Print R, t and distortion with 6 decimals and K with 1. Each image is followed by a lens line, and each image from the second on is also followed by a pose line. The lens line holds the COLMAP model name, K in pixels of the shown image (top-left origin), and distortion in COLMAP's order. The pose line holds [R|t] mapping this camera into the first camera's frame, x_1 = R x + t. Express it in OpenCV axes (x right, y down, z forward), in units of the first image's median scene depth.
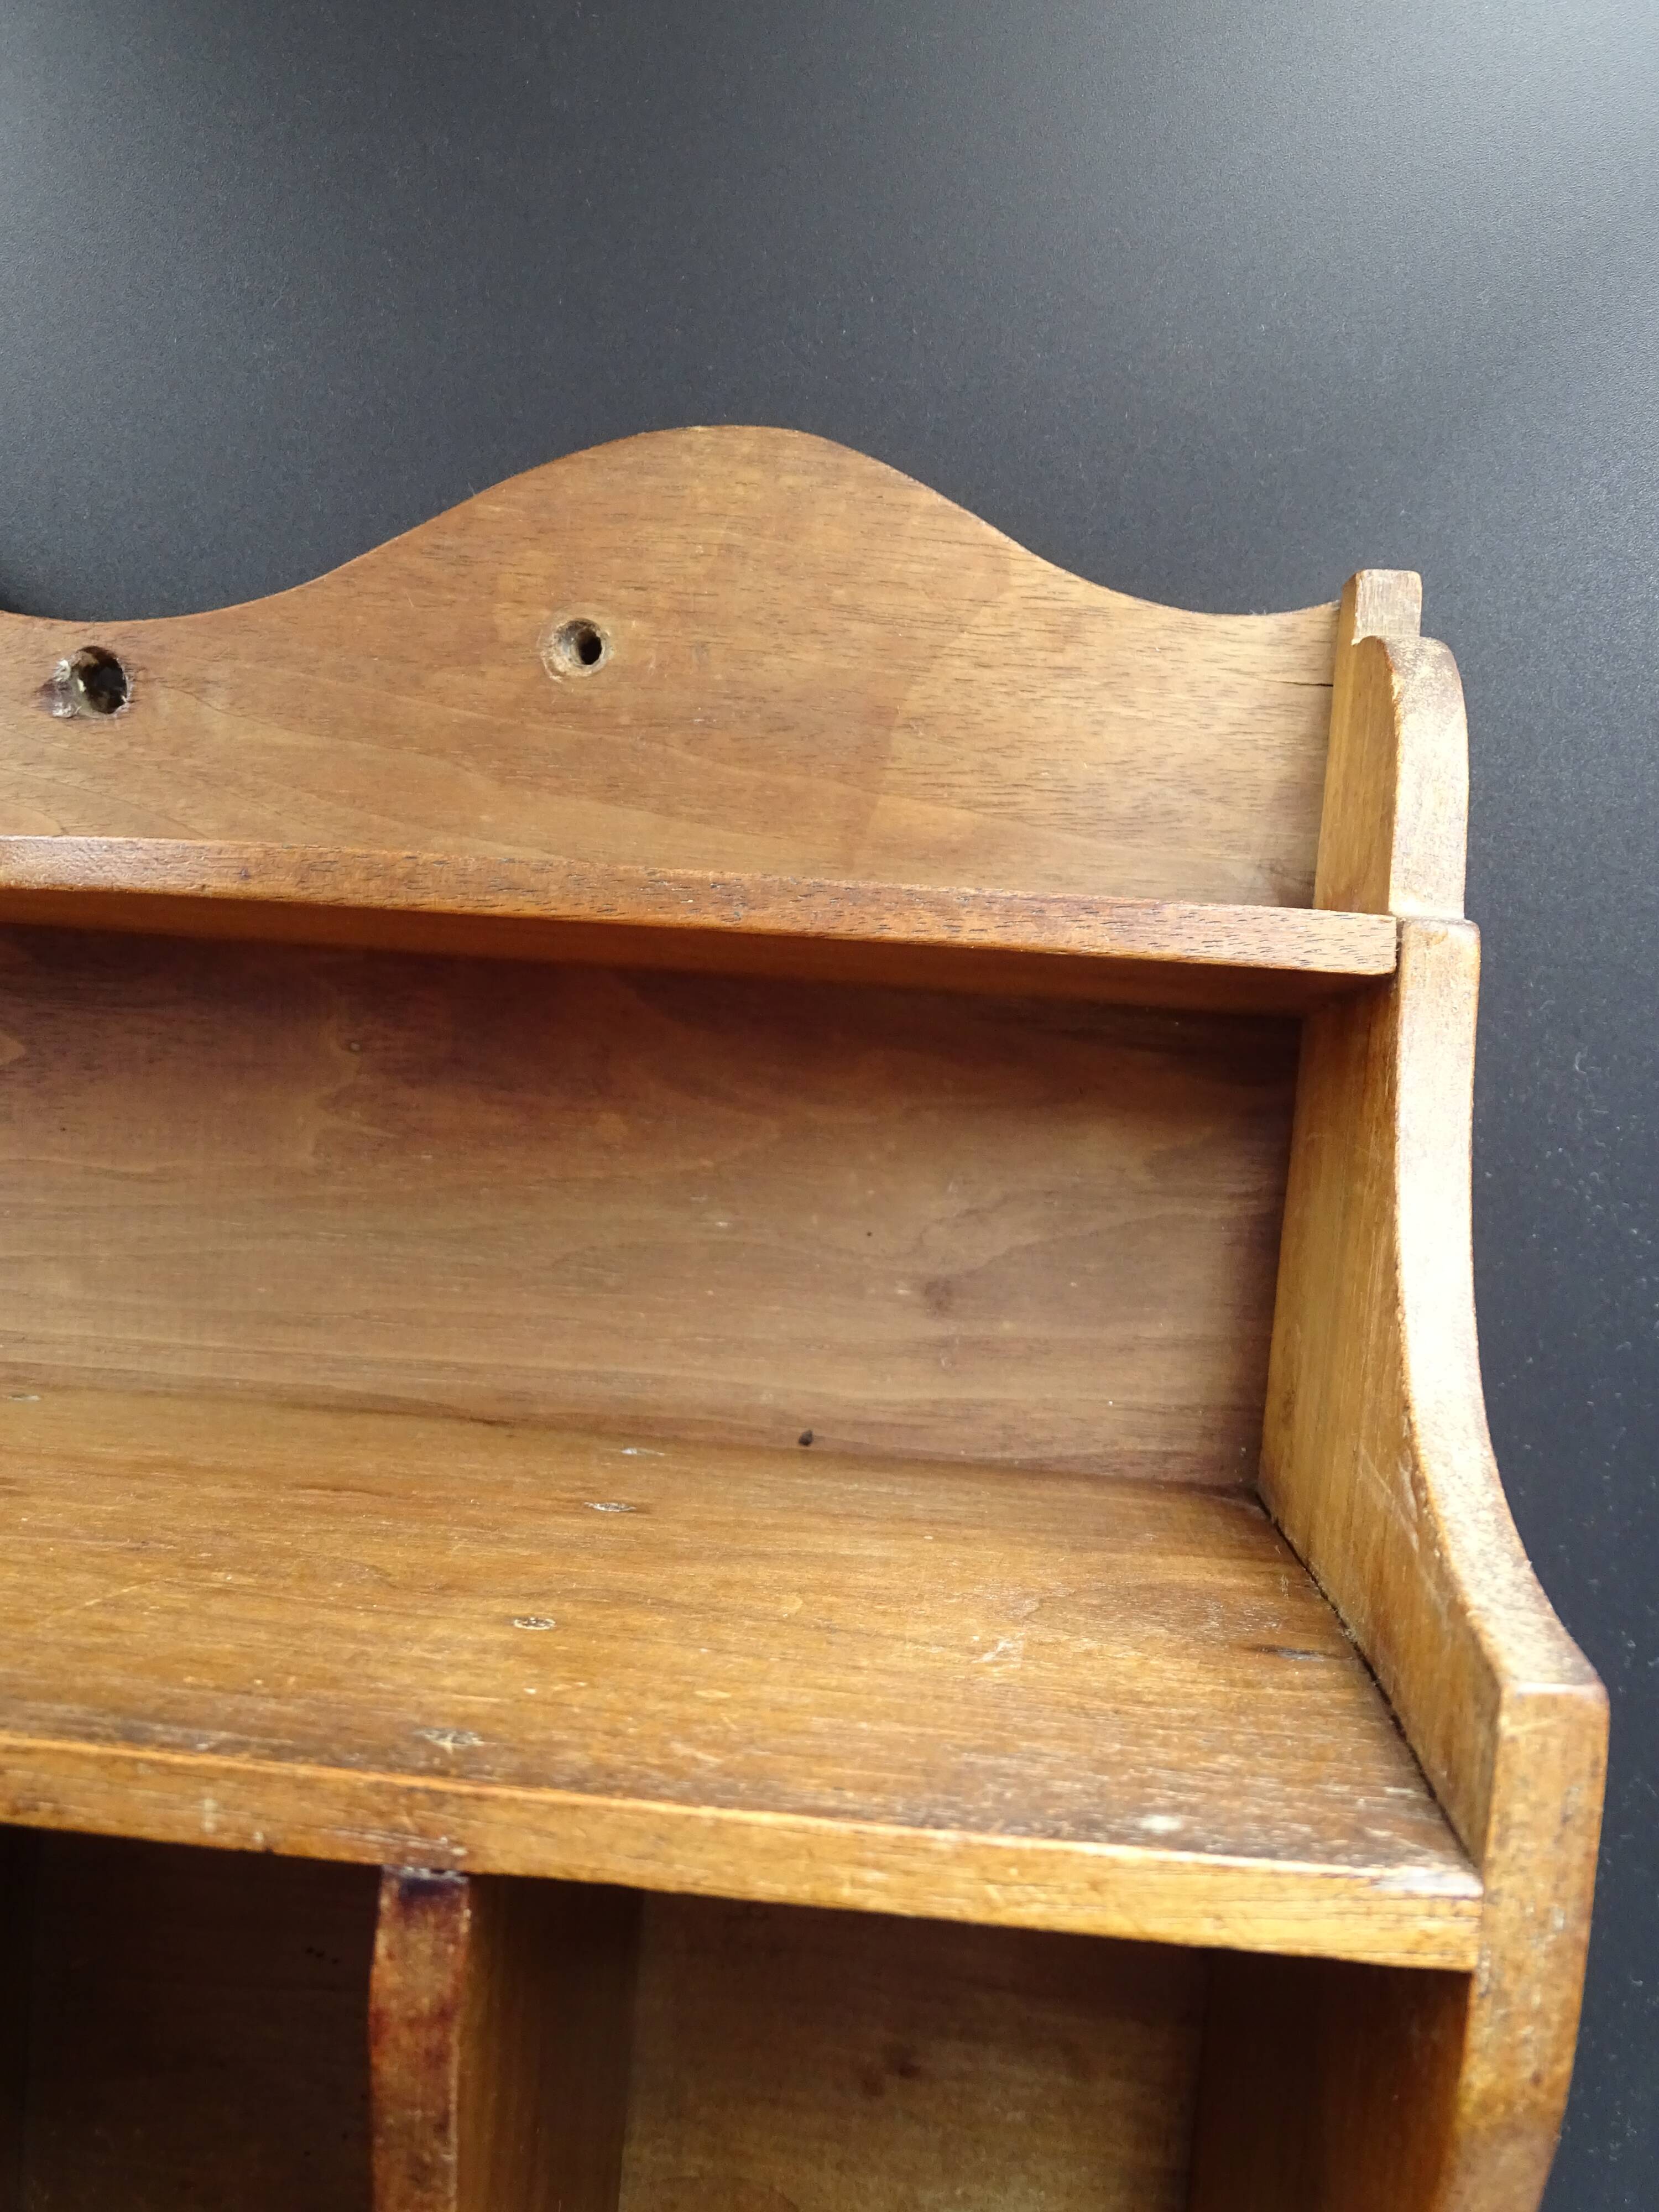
lens RADIAL K [[2221.2, 0, 824.2], [0, 2221.2, 1119.6], [0, 0, 1]] dist [0.007662, -0.003385]
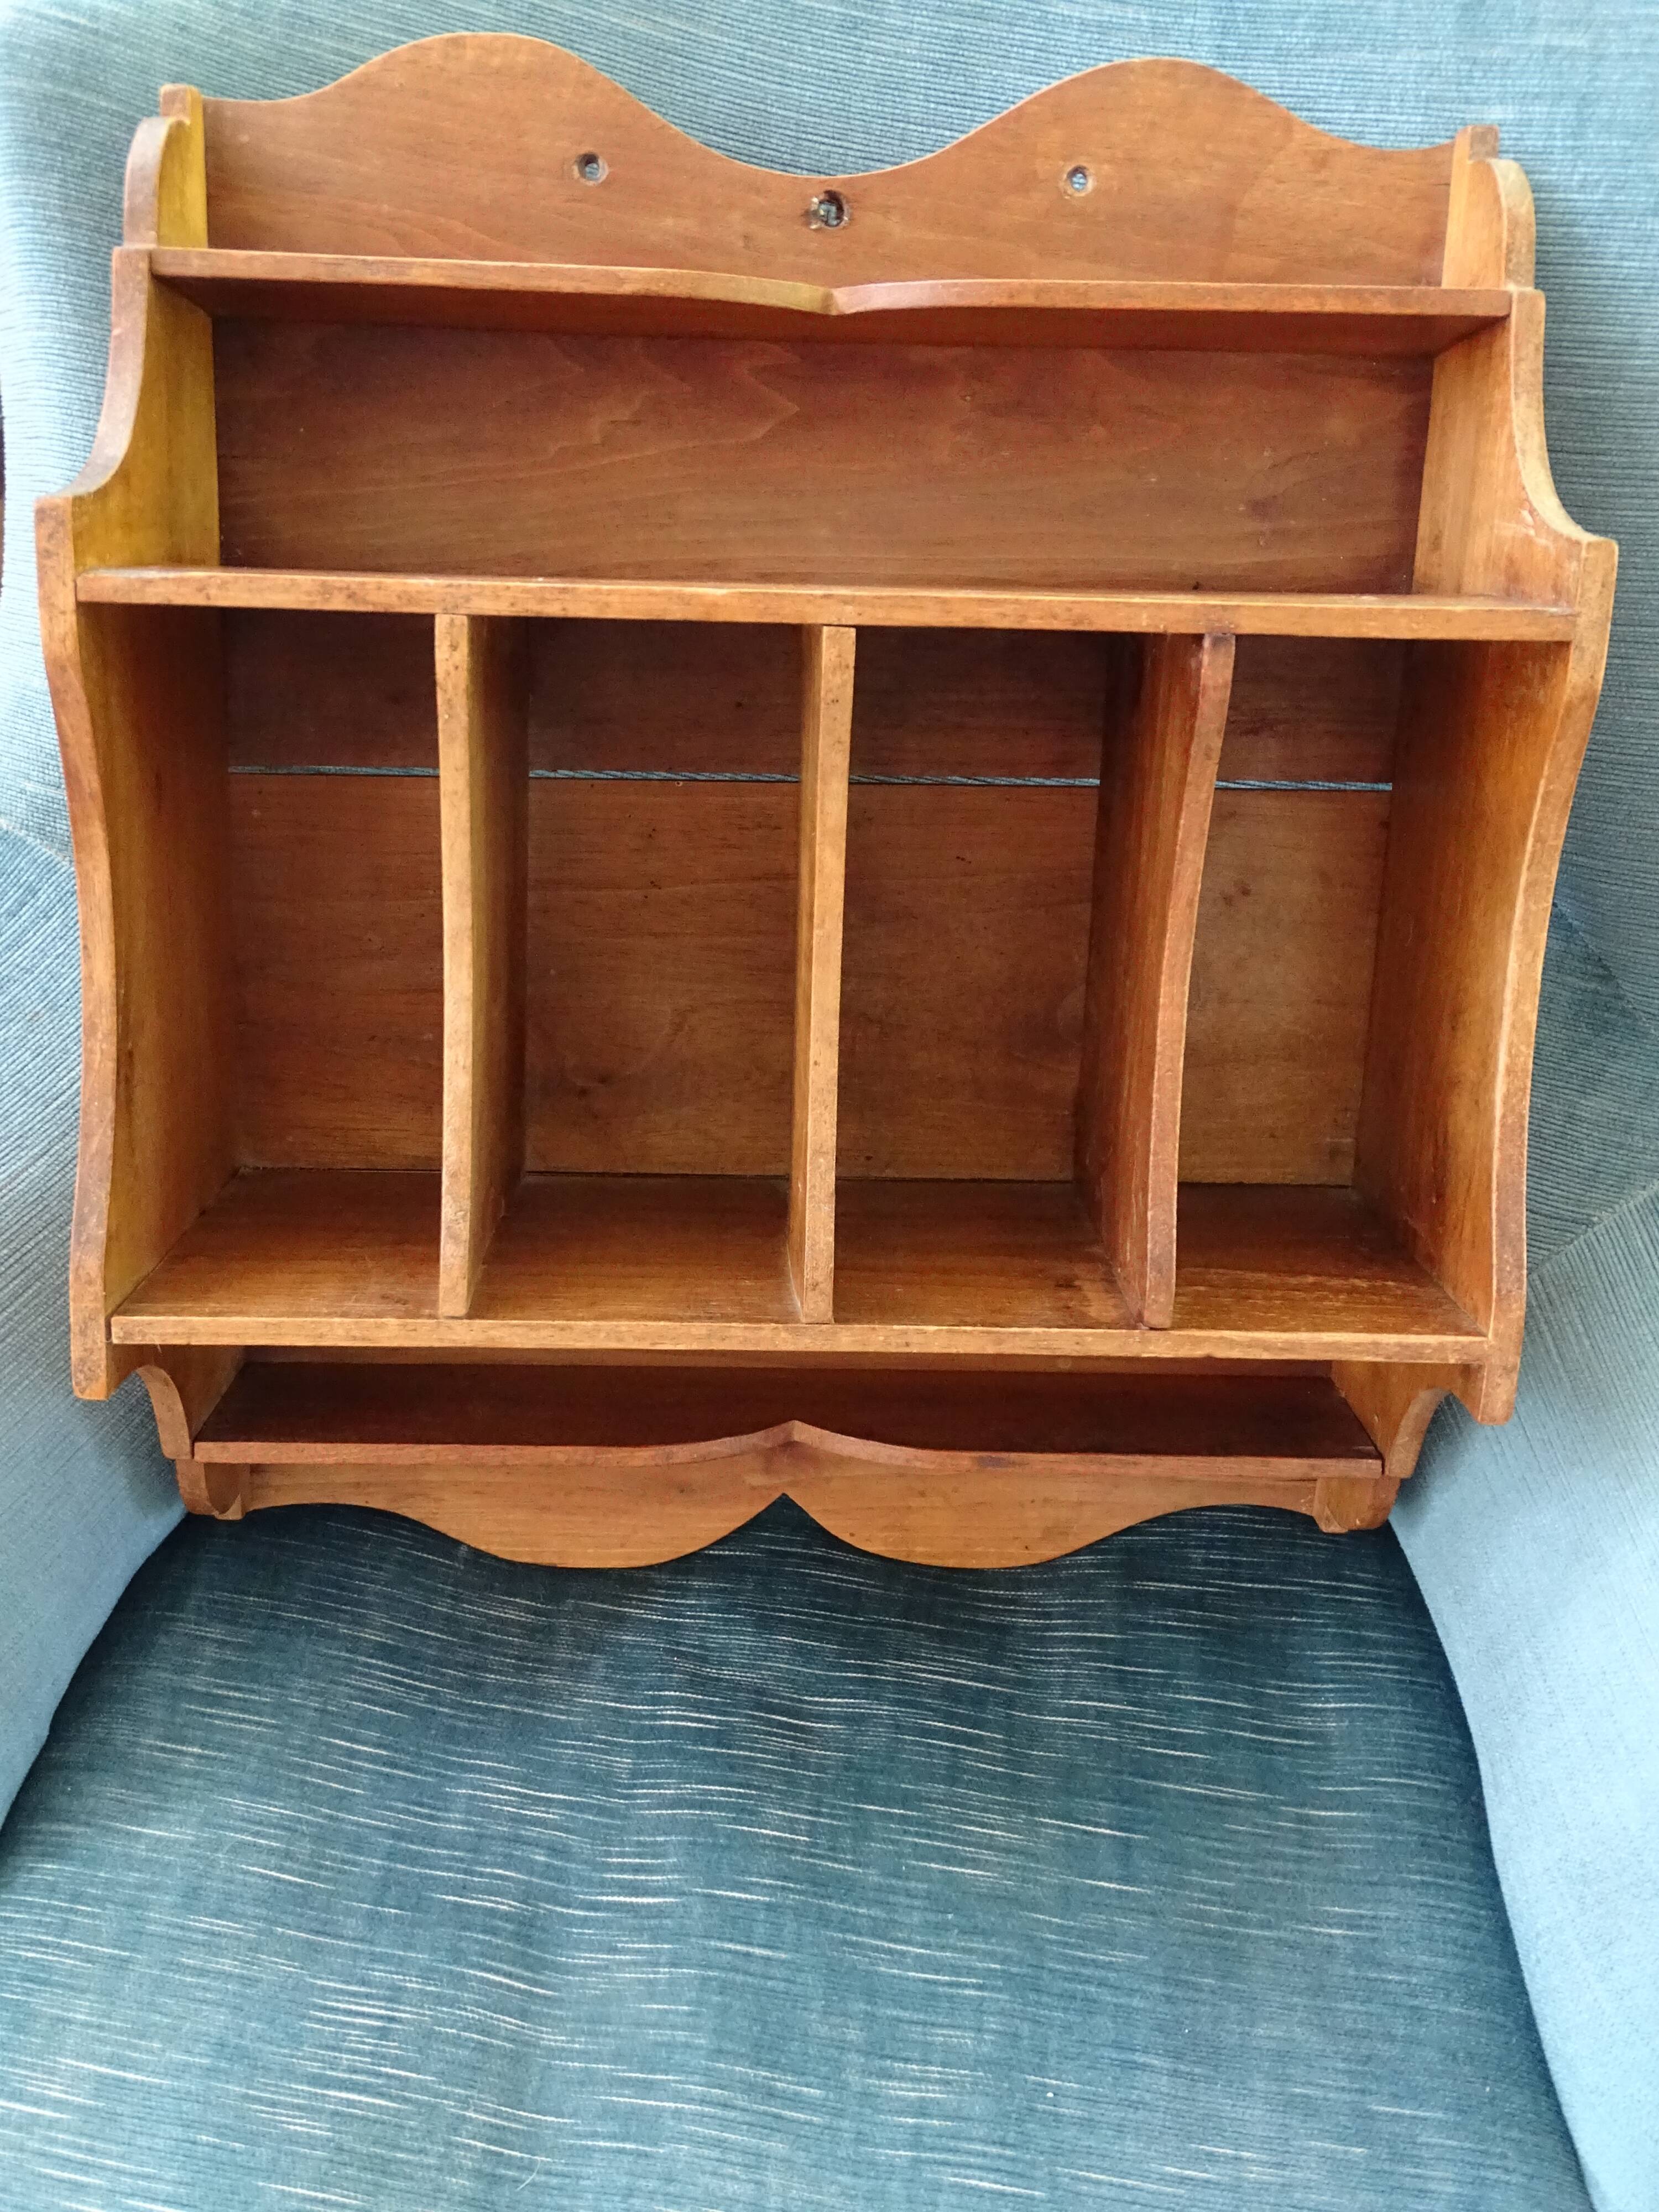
lens RADIAL K [[2311.6, 0, 818.1], [0, 2311.6, 1142.7], [0, 0, 1]] dist [0.022093, -0.001376]
pose [[0.994151, -0.071850, 0.080625, -0.576575], [0.055053, 0.979452, 0.194020, 0.216799], [-0.092909, -0.188447, 0.977679, -1.182068]]
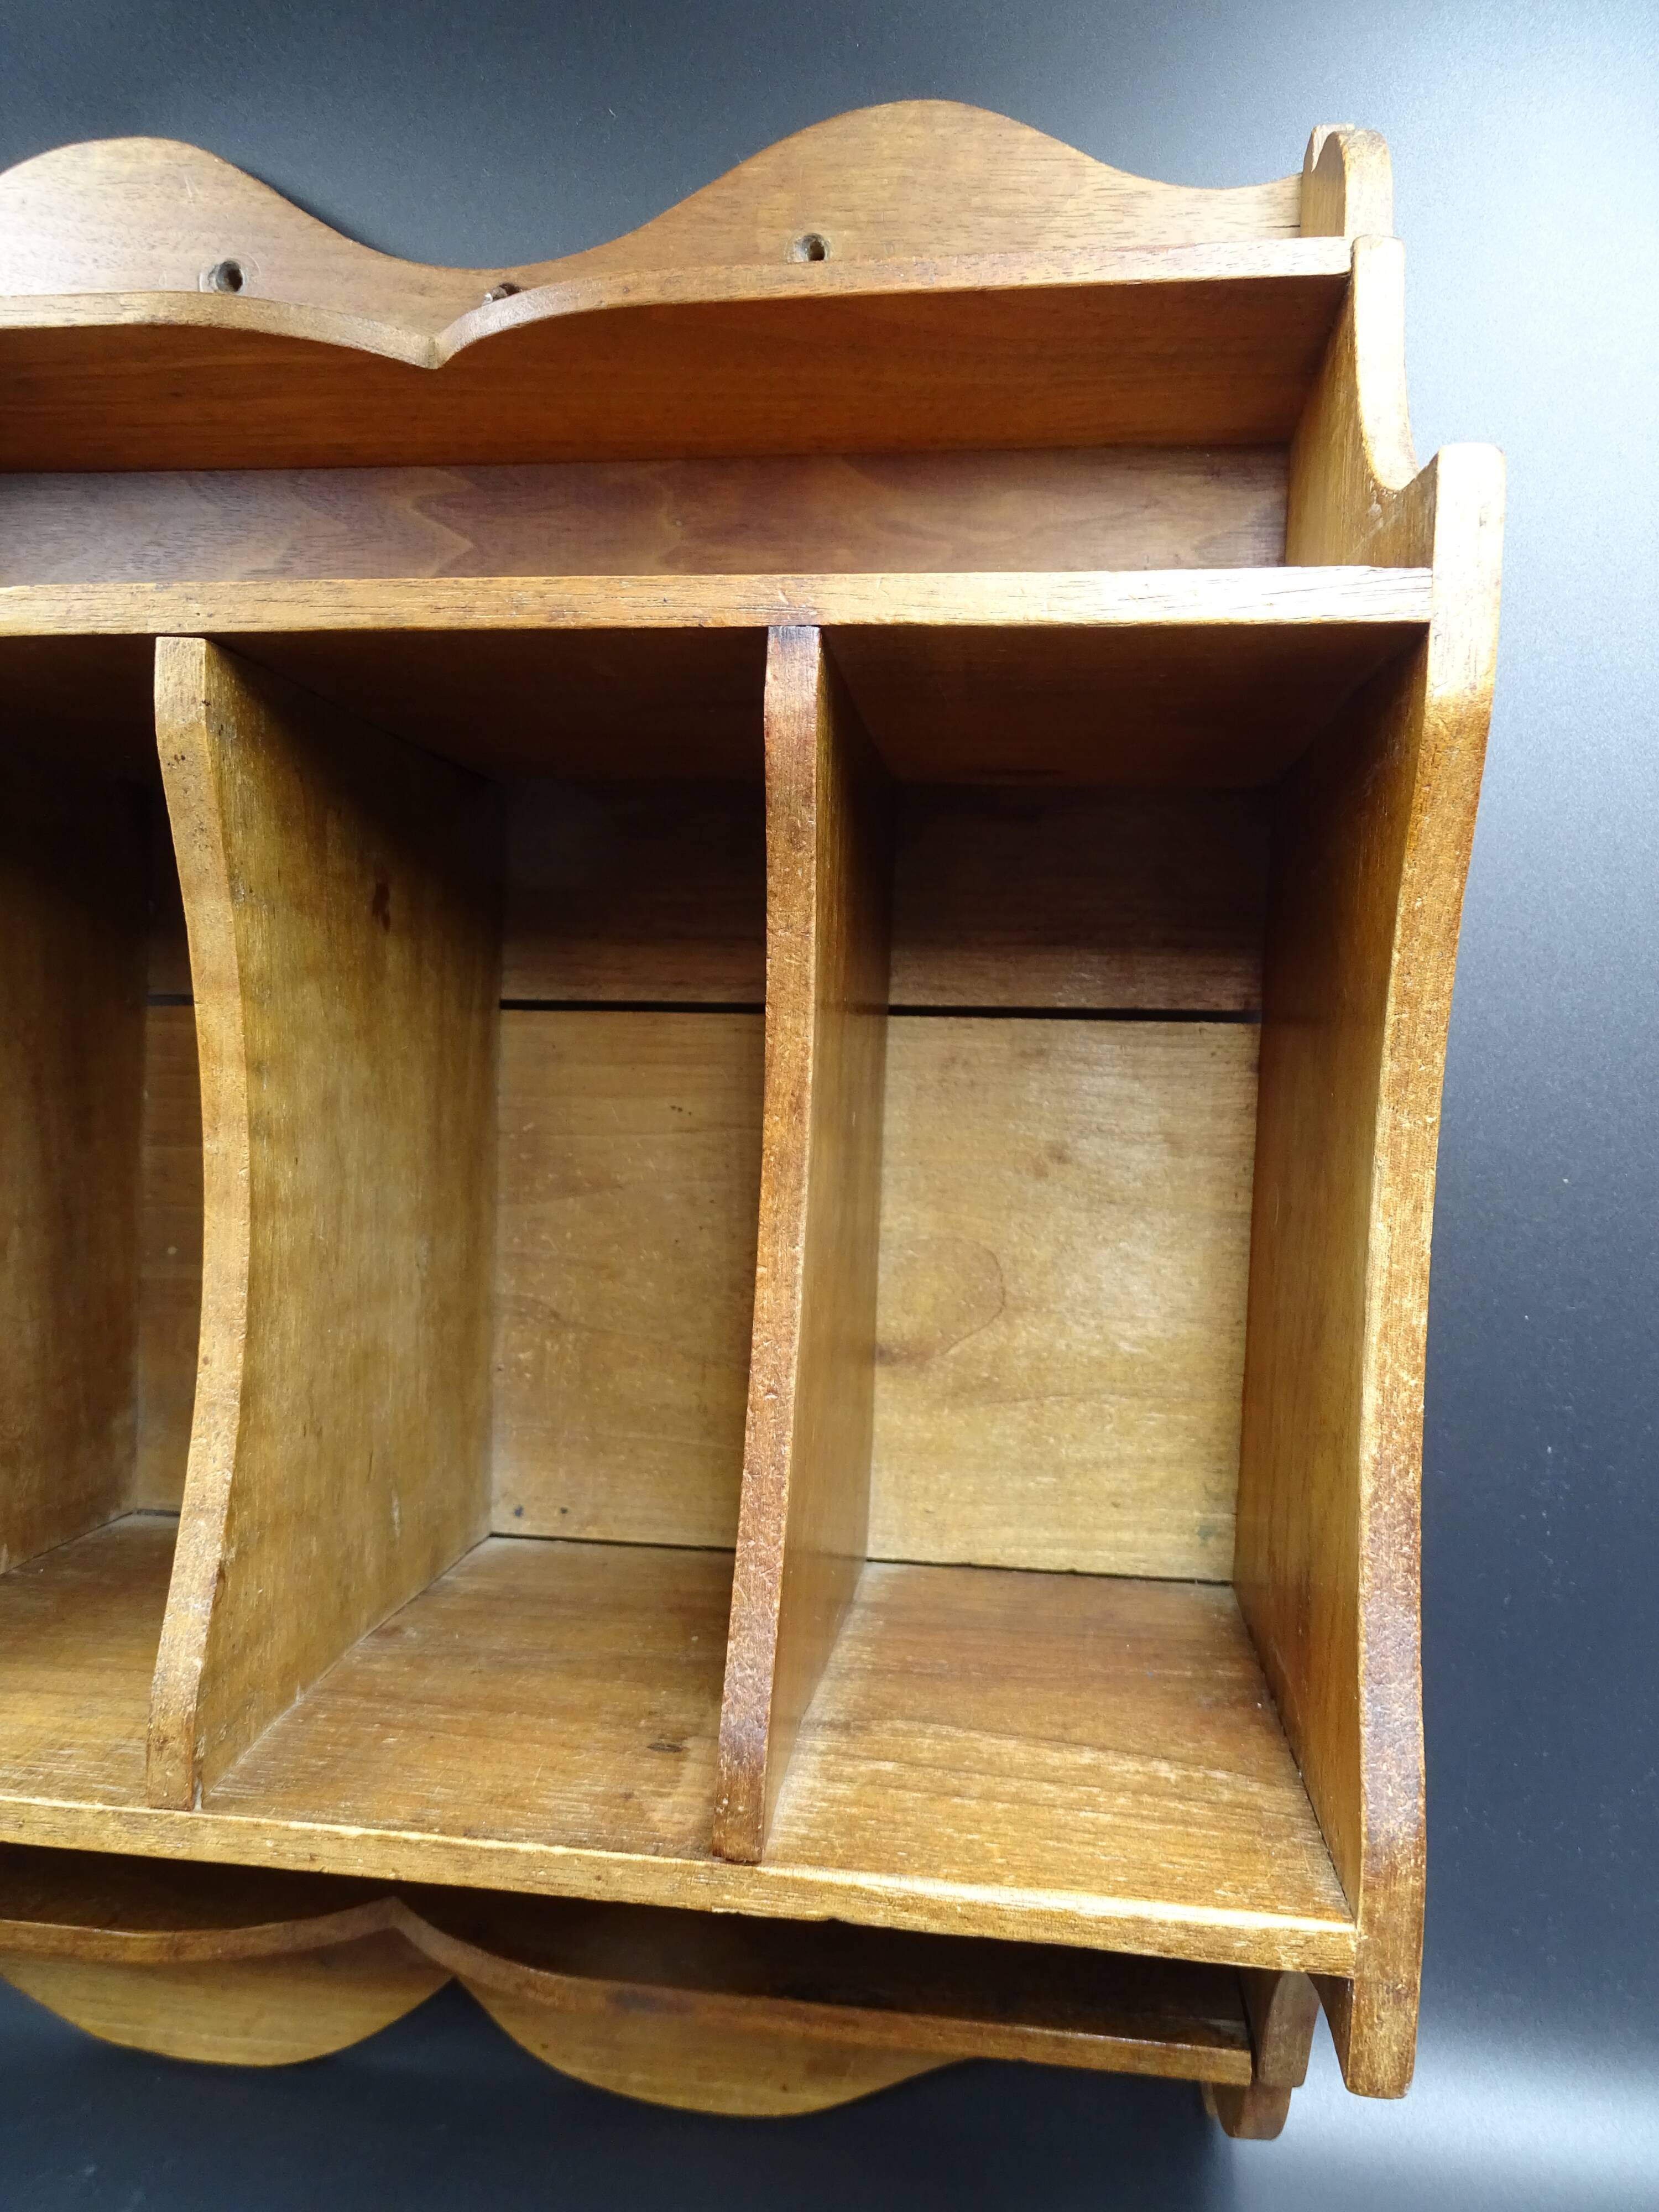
lens RADIAL K [[1616.0, 0, 829.2], [0, 1616.0, 1111.5], [0, 0, 1]] dist [0.010043, 0.001760]
pose [[0.996966, -0.045349, -0.063257, -0.052844], [0.043507, 0.998596, -0.030209, 0.431535], [0.064538, 0.027365, 0.997540, -0.124879]]
